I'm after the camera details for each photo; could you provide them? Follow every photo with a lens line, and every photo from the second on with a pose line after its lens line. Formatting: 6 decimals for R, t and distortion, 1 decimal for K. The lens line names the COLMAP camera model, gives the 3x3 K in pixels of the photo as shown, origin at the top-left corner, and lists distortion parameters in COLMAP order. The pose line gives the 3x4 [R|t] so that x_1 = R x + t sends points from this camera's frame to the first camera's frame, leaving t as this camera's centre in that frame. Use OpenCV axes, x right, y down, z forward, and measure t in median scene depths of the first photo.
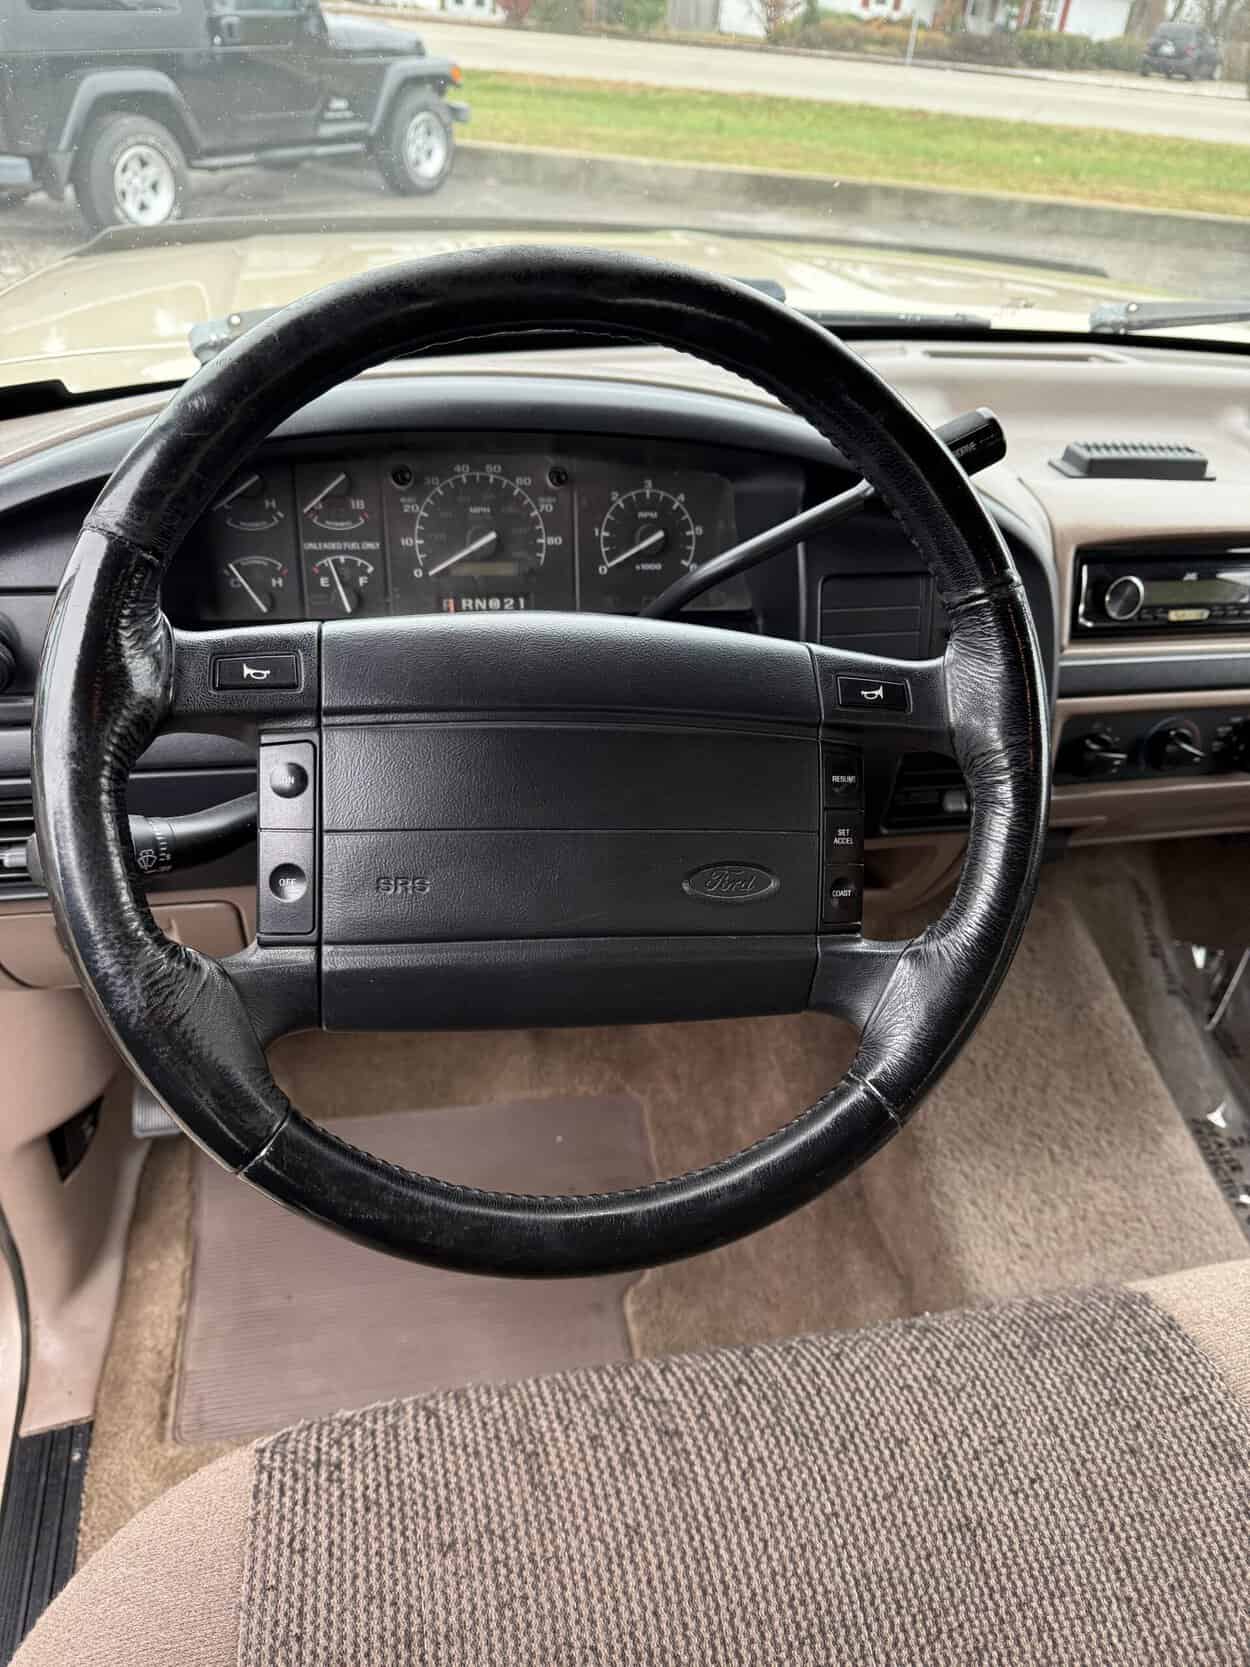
lens RADIAL K [[1184.3, 0, 640.9], [0, 1184.3, 846.5], [0, 0, 1]] dist [-0.002538, -0.003538]
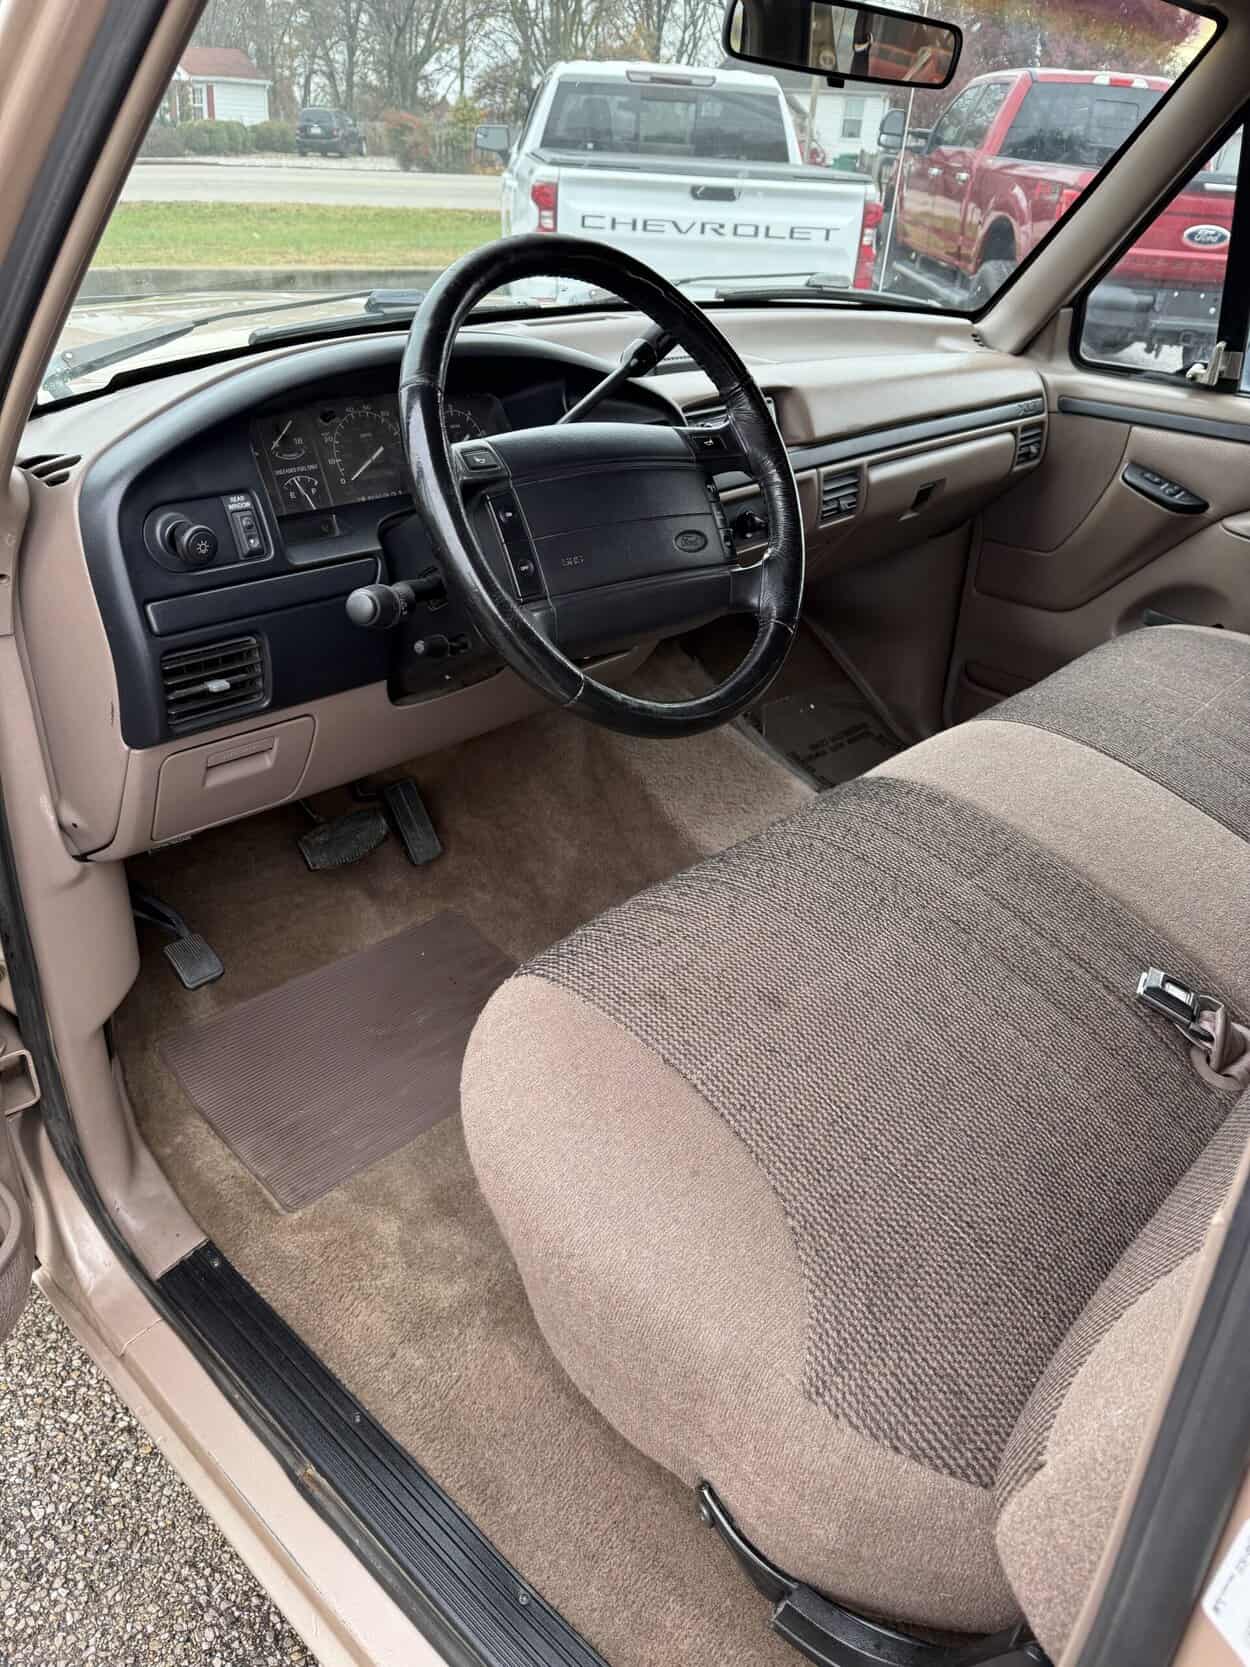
lens RADIAL K [[1184.3, 0, 610.8], [0, 1184.3, 830.6], [0, 0, 1]] dist [-0.002538, -0.003538]
pose [[0.842599, -0.306072, 0.443111, -0.480698], [0.333084, 0.942729, 0.017797, 0.186208], [-0.423181, 0.132598, 0.896290, -0.293123]]
